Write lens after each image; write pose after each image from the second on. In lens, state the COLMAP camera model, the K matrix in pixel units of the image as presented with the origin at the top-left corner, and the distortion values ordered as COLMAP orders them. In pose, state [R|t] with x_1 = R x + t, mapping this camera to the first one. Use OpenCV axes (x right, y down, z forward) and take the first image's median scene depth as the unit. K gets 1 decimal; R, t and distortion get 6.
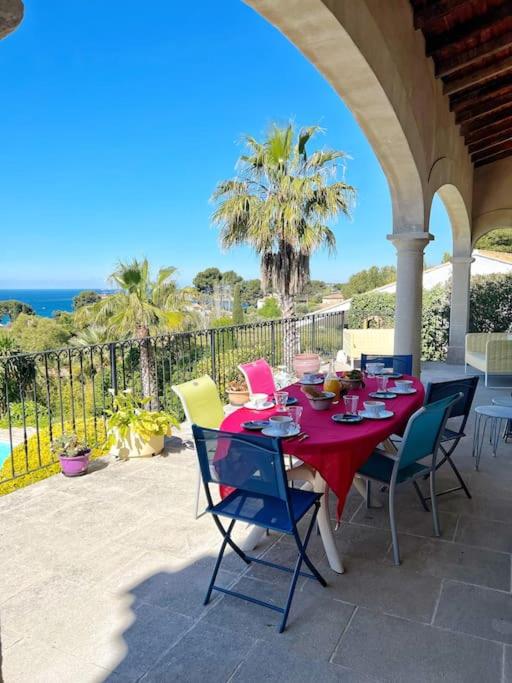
lens RADIAL K [[516.2, 0, 256.0], [0, 516.2, 341.5], [0, 0, 1]] dist [0.050353, -0.070071]
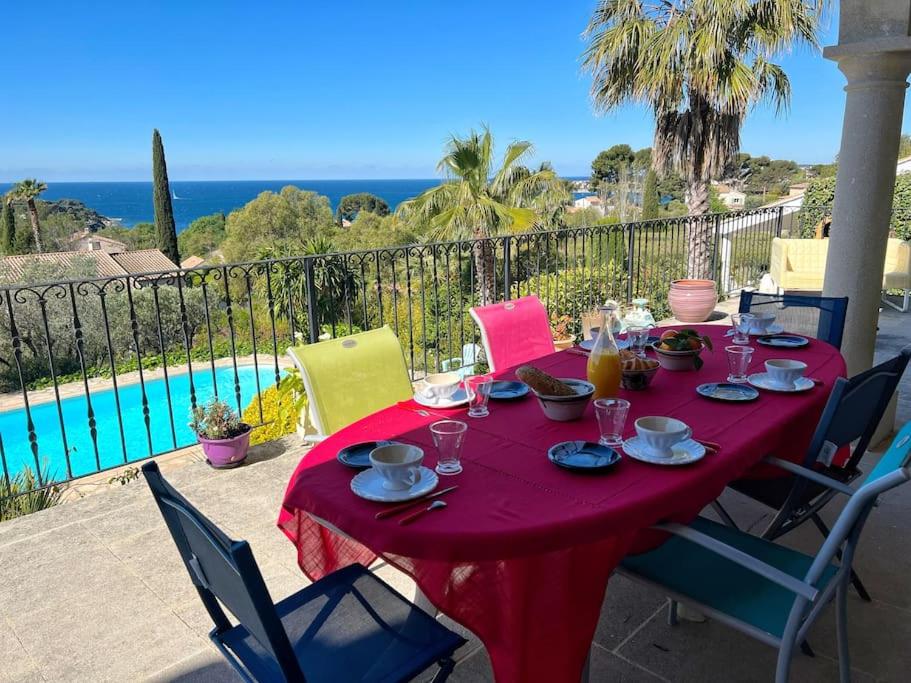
lens RADIAL K [[688.5, 0, 455.5], [0, 688.5, 341.5], [0, 0, 1]] dist [0.050353, -0.070071]
pose [[0.951199, 0.062135, -0.302259, 0.049869], [-0.021505, 0.990484, 0.135937, -0.004933], [0.307829, -0.122803, 0.943483, 0.087091]]
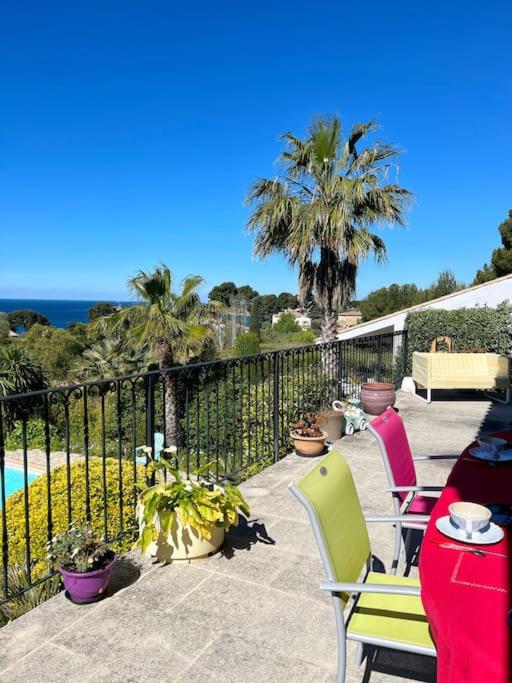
lens RADIAL K [[516.2, 0, 256.0], [0, 516.2, 341.5], [0, 0, 1]] dist [0.050353, -0.070071]
pose [[0.999397, 0.024557, -0.024566, -0.042646], [-0.025265, 0.999261, -0.028960, -0.007635], [0.023837, 0.029563, 0.999279, 0.115326]]
